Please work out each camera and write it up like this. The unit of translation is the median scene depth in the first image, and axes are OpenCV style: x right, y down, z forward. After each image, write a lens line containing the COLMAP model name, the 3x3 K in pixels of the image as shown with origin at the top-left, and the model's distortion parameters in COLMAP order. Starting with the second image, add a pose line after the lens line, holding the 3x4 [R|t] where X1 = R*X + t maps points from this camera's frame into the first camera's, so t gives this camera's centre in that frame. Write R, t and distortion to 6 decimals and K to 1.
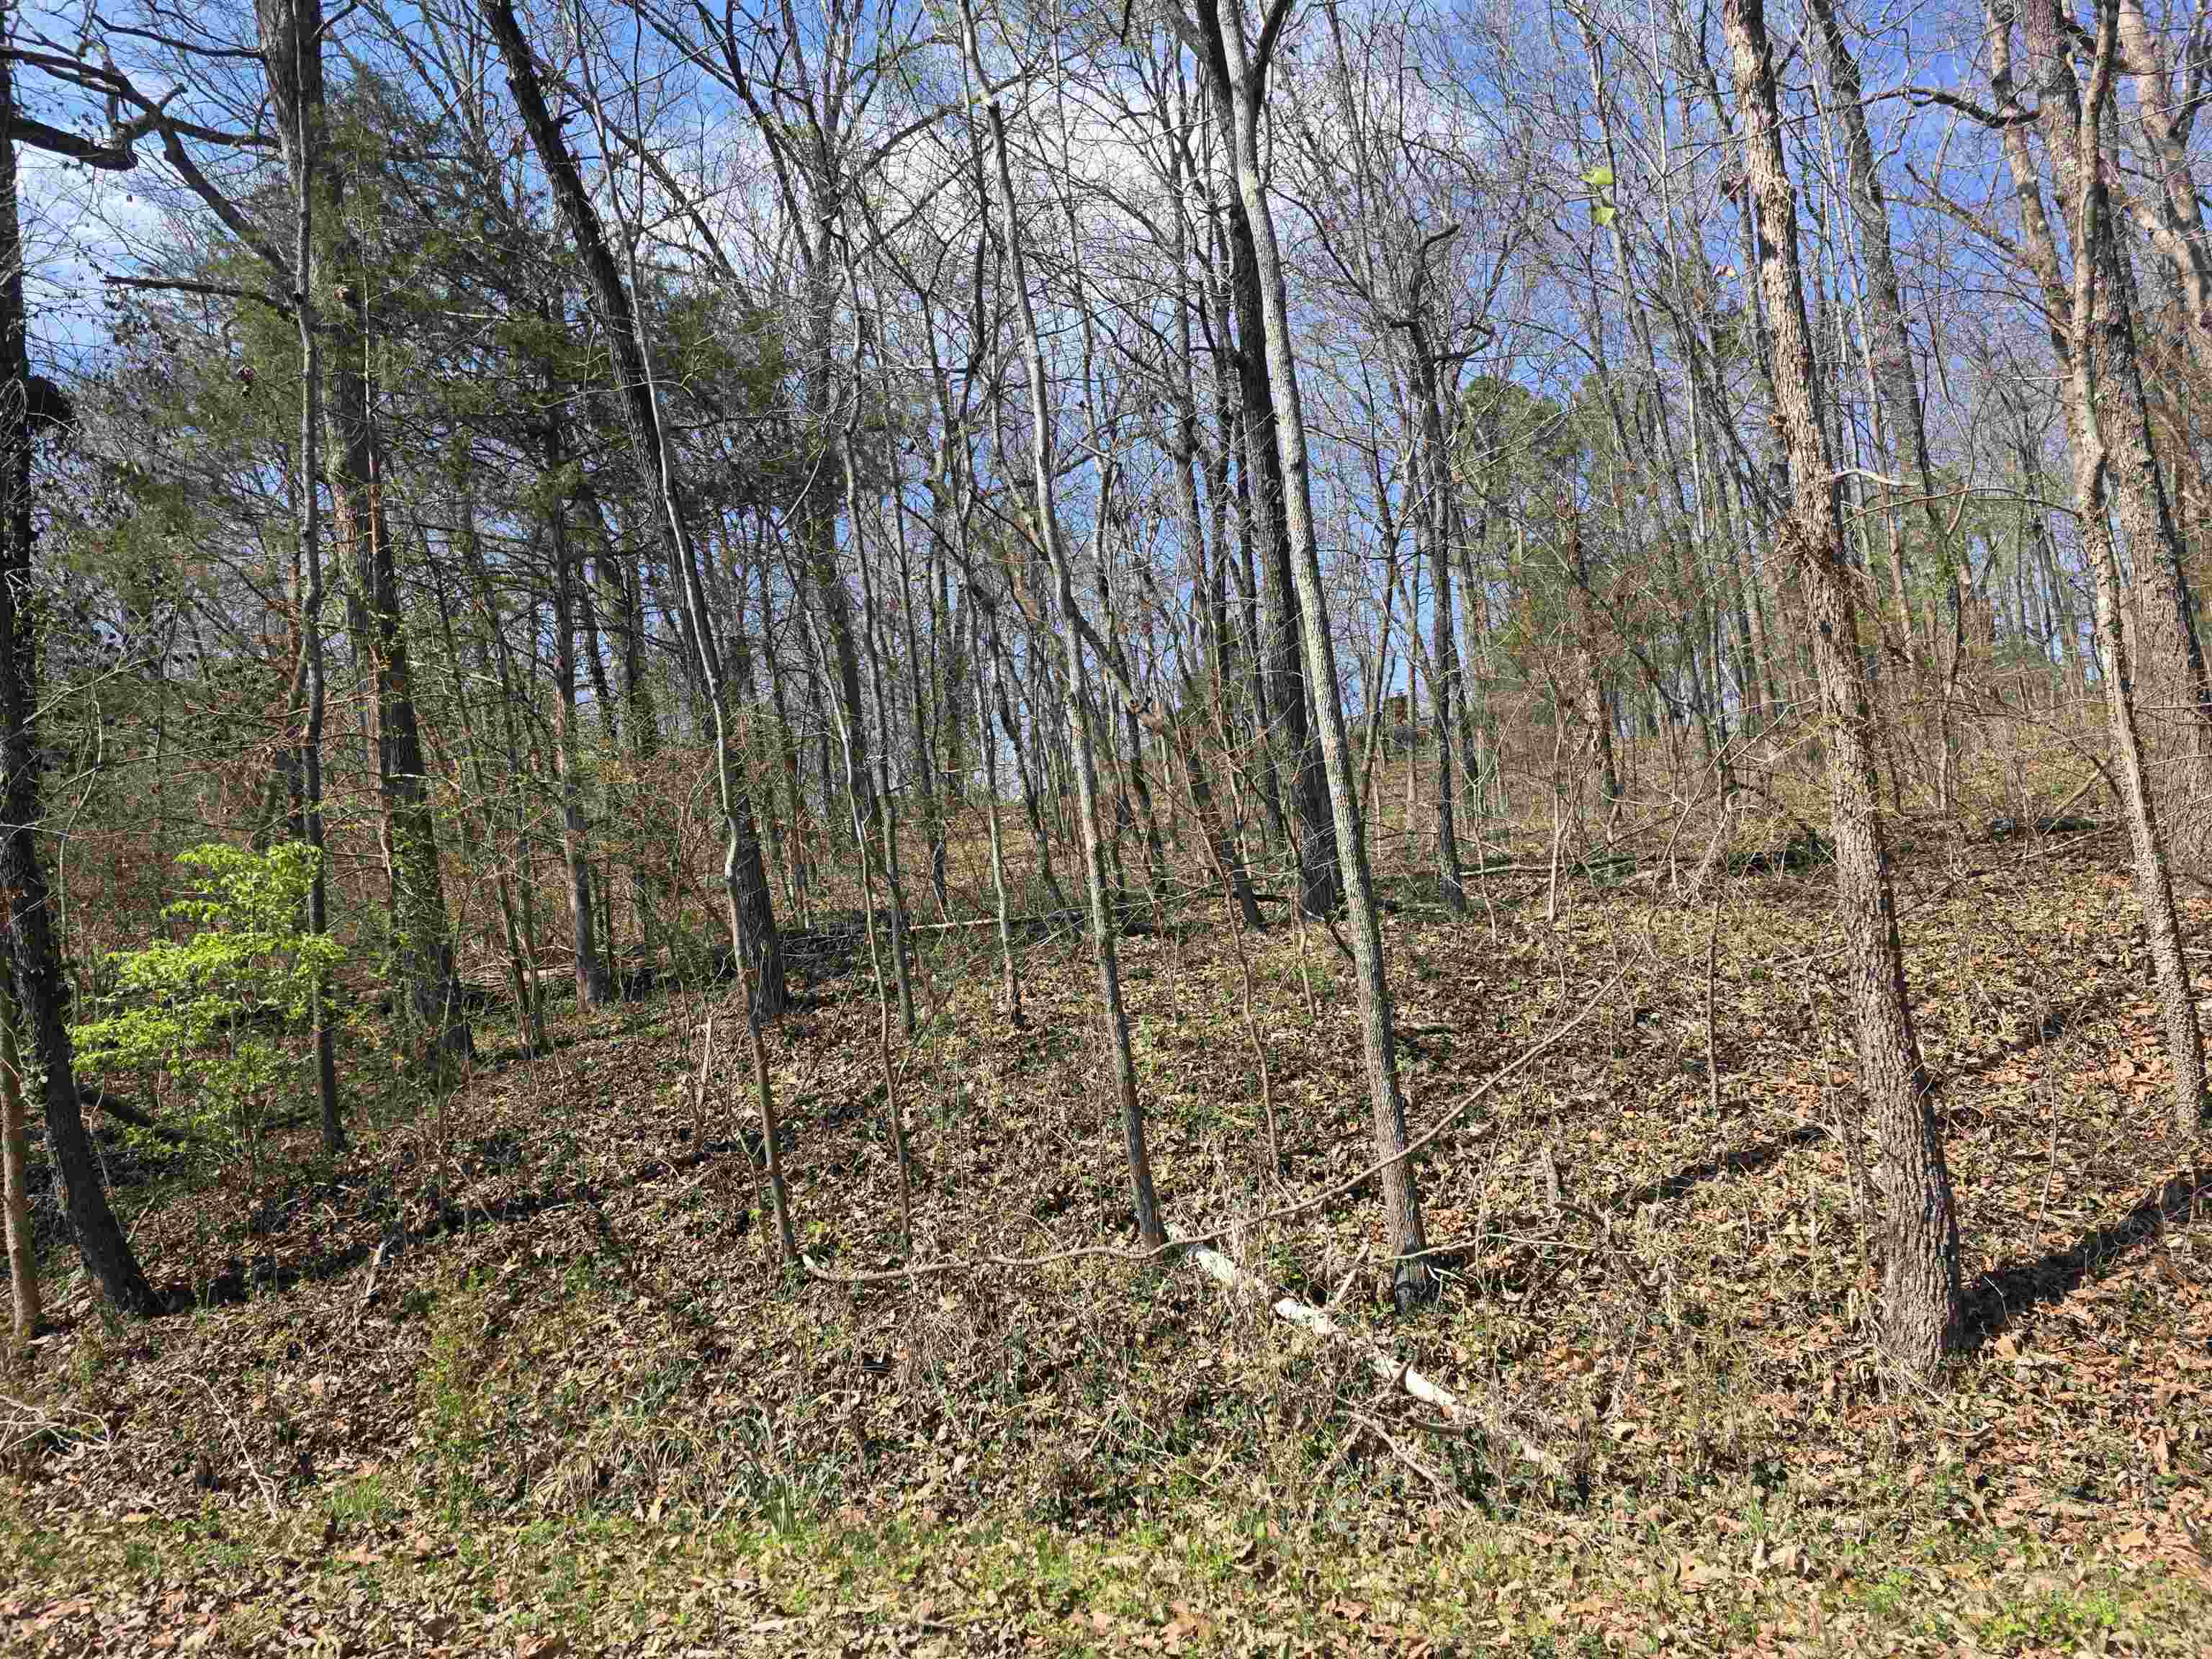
lens RADIAL K [[1477.2, 0, 1144.9], [0, 1477.2, 809.5], [0, 0, 1]] dist [0.066829, -0.058560]
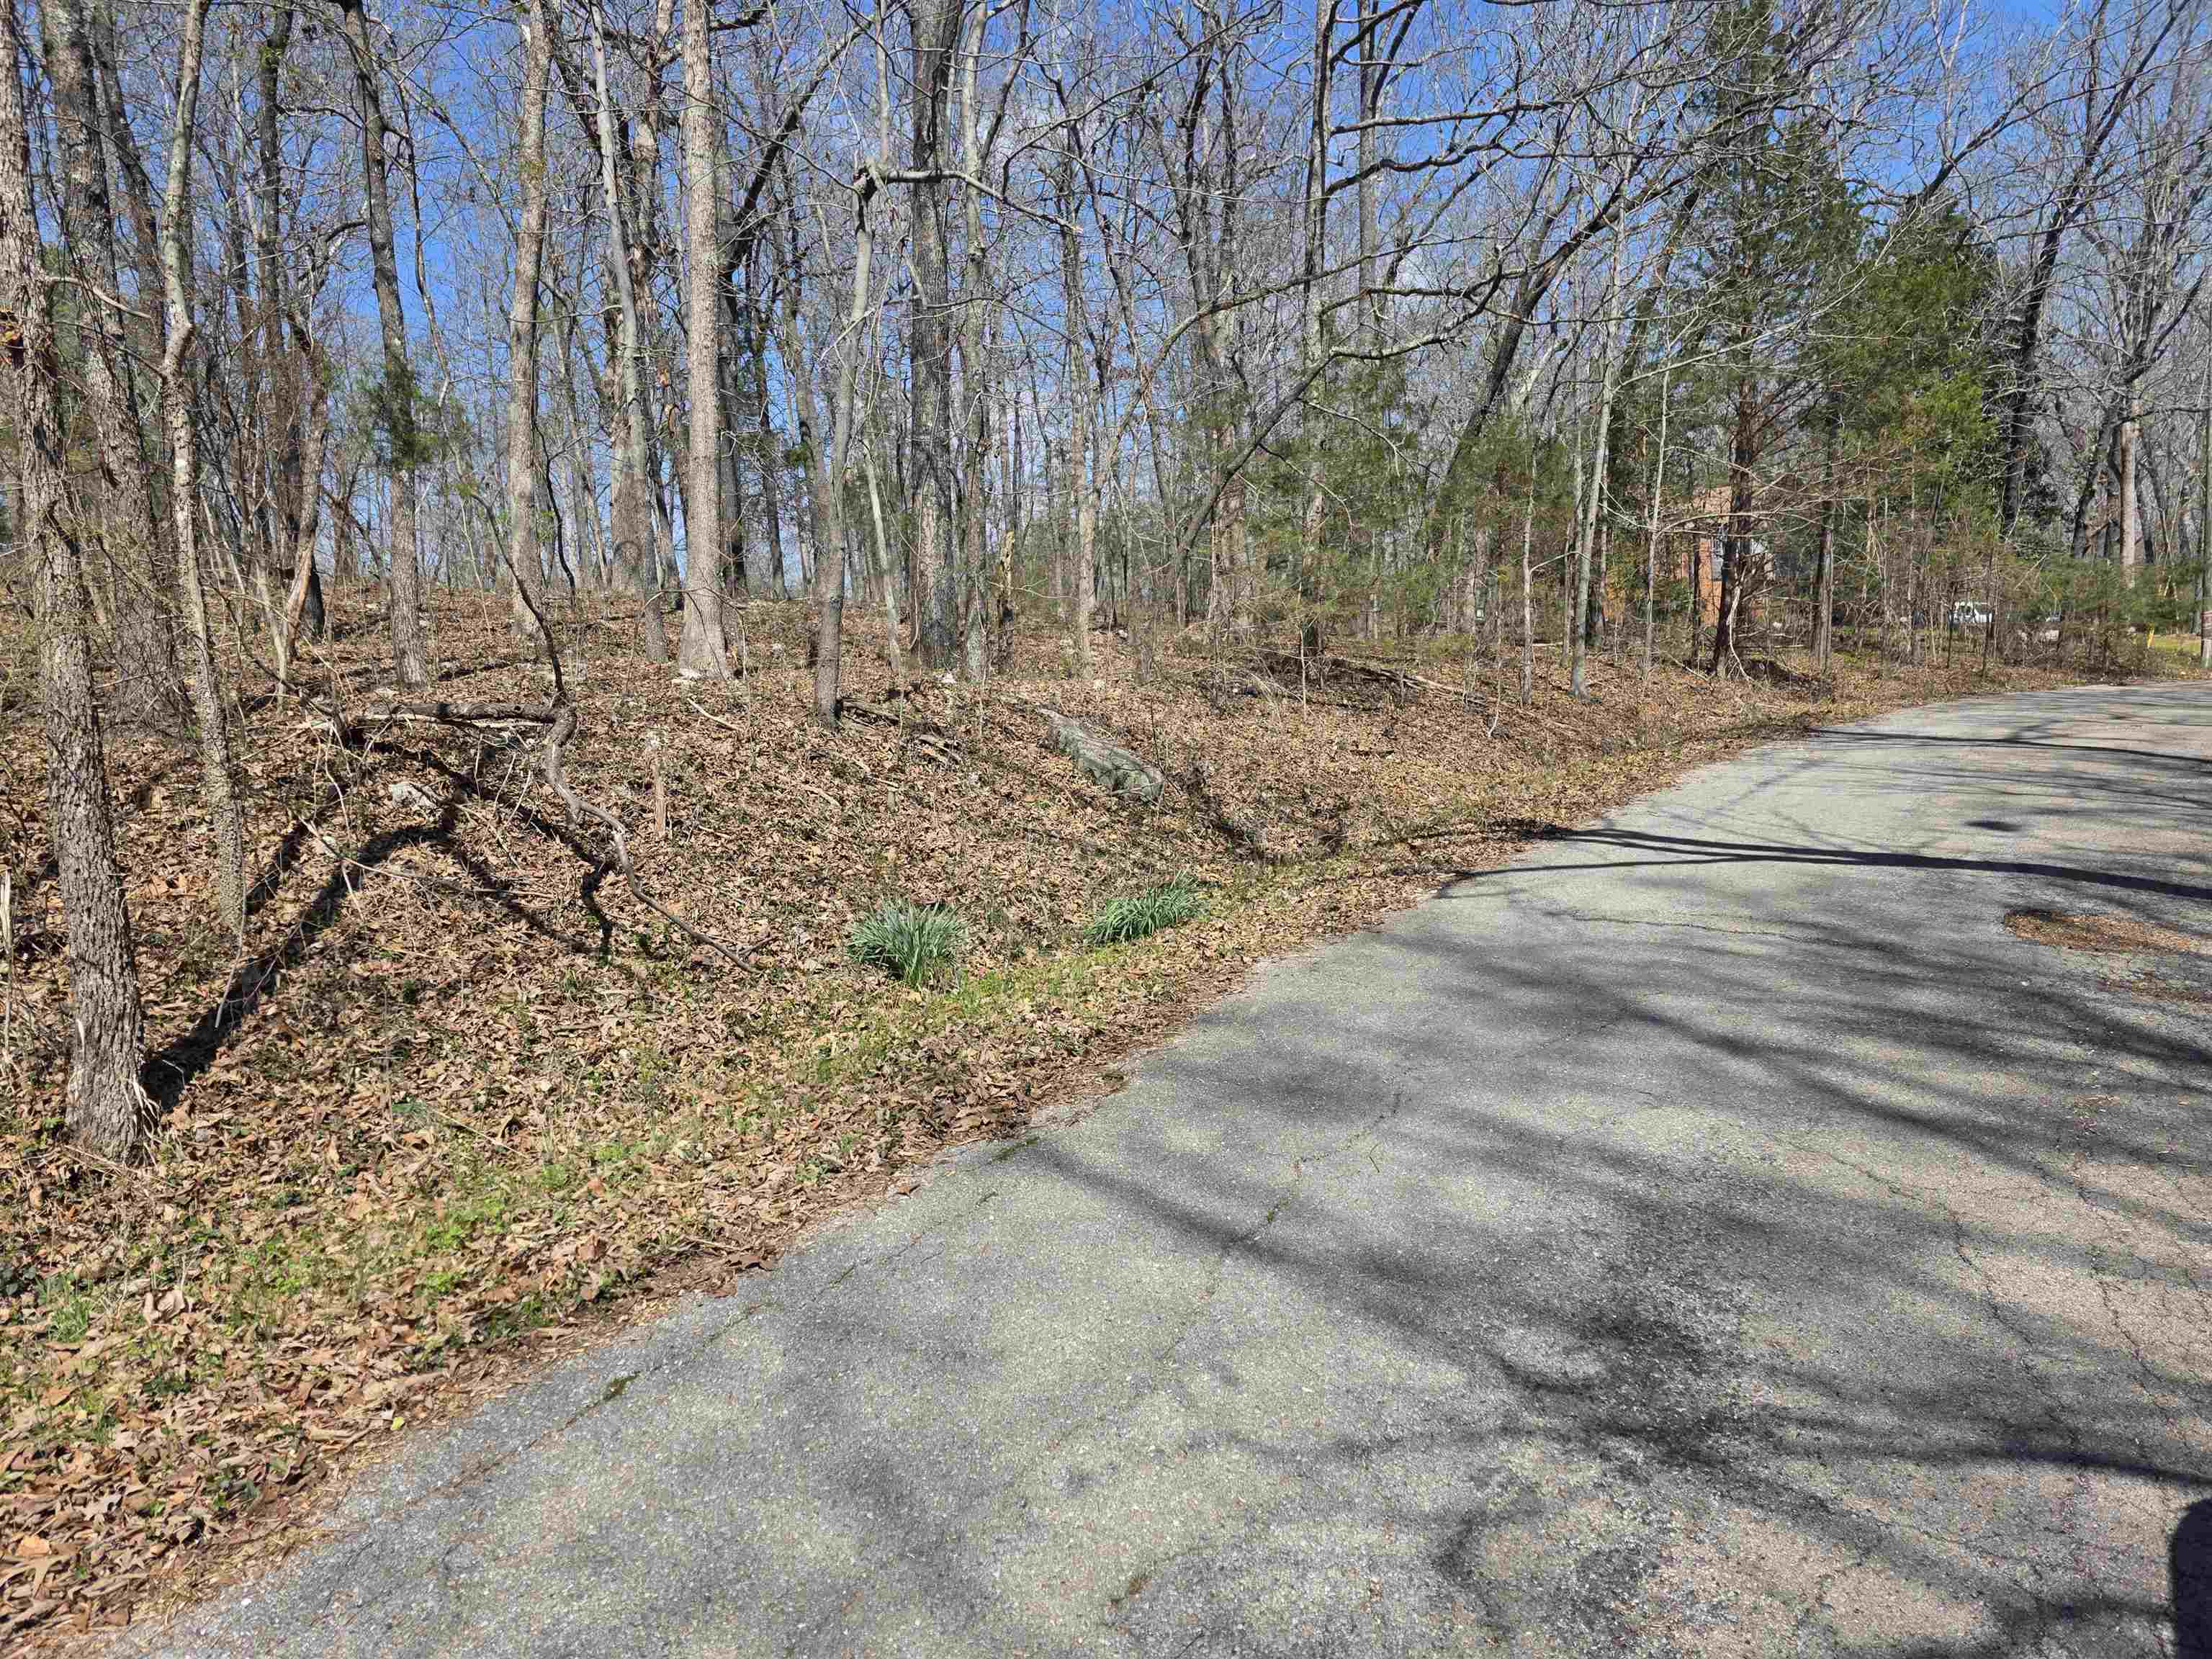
lens RADIAL K [[1477.2, 0, 1098.0], [0, 1477.2, 807.7], [0, 0, 1]] dist [0.066829, -0.058560]
pose [[0.220655, -0.012400, 0.975273, -0.267697], [-0.057667, 0.998004, 0.025736, 0.043395], [-0.973646, -0.061920, 0.219499, 0.076469]]
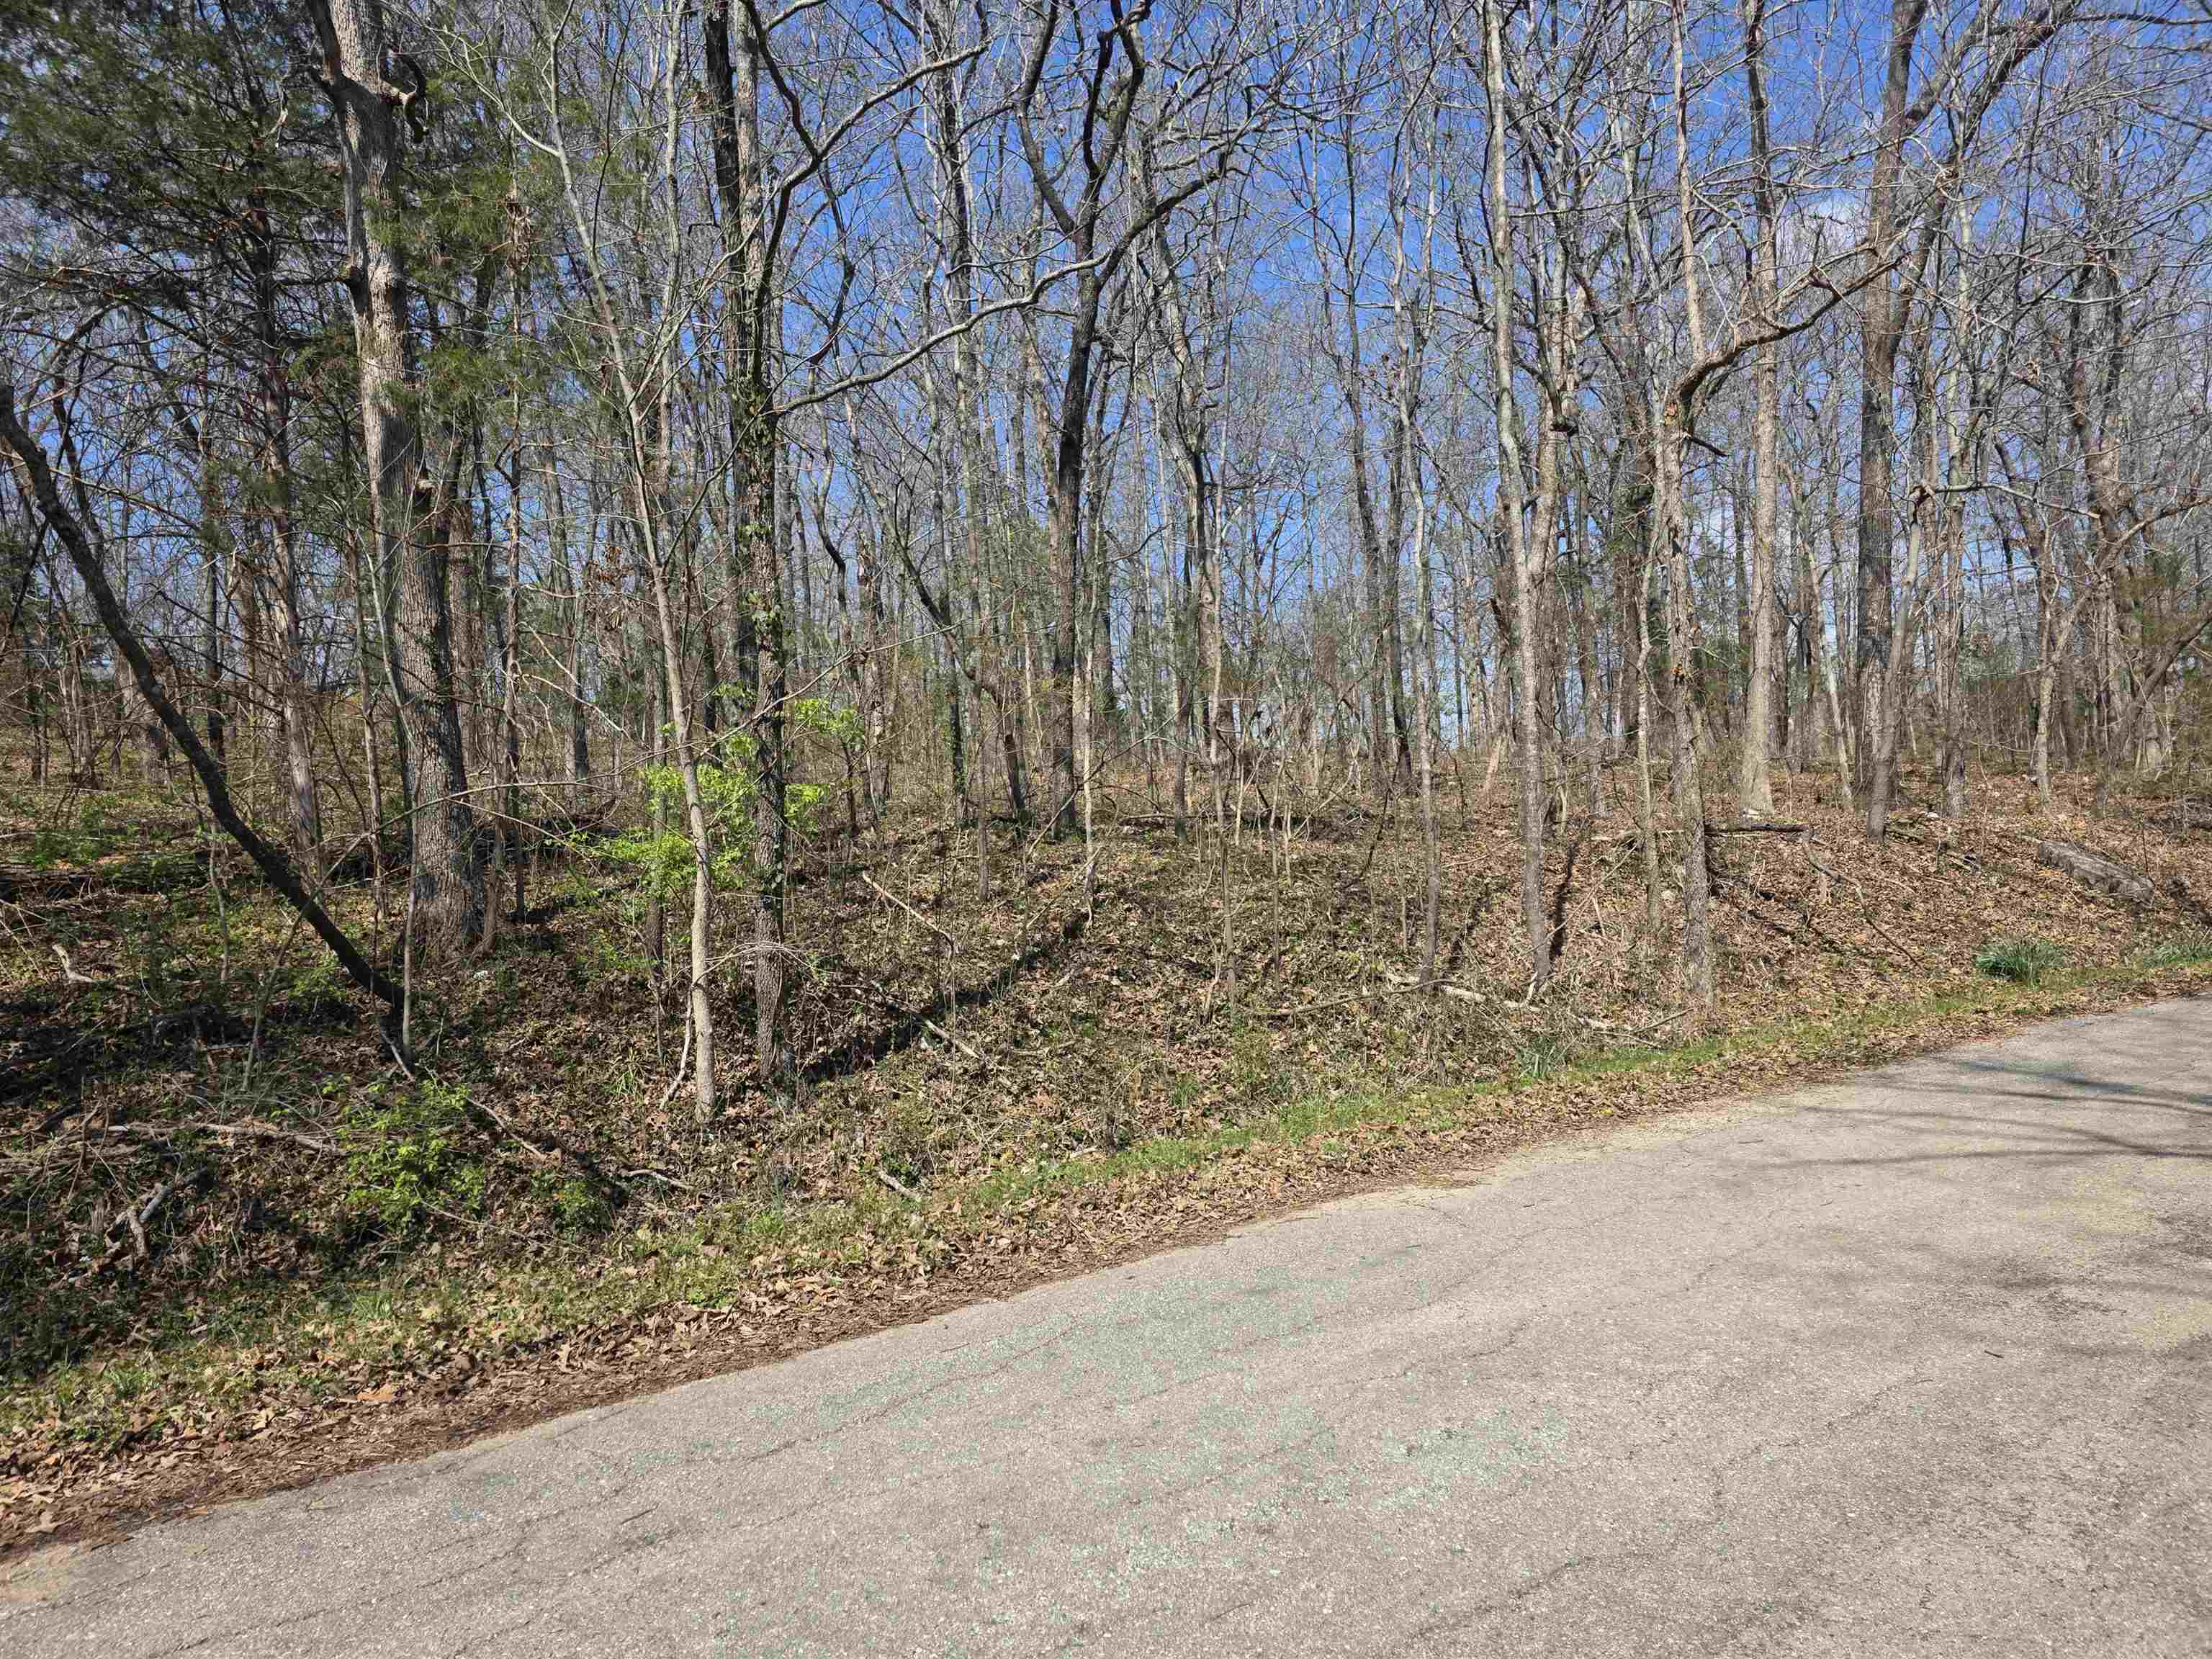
lens RADIAL K [[1477.2, 0, 1082.7], [0, 1477.2, 807.6], [0, 0, 1]] dist [0.066829, -0.058560]
pose [[0.656188, 0.082873, 0.750033, -1.592177], [-0.074620, 0.996206, -0.044789, 0.175717], [-0.750899, -0.026578, 0.659882, 0.095374]]
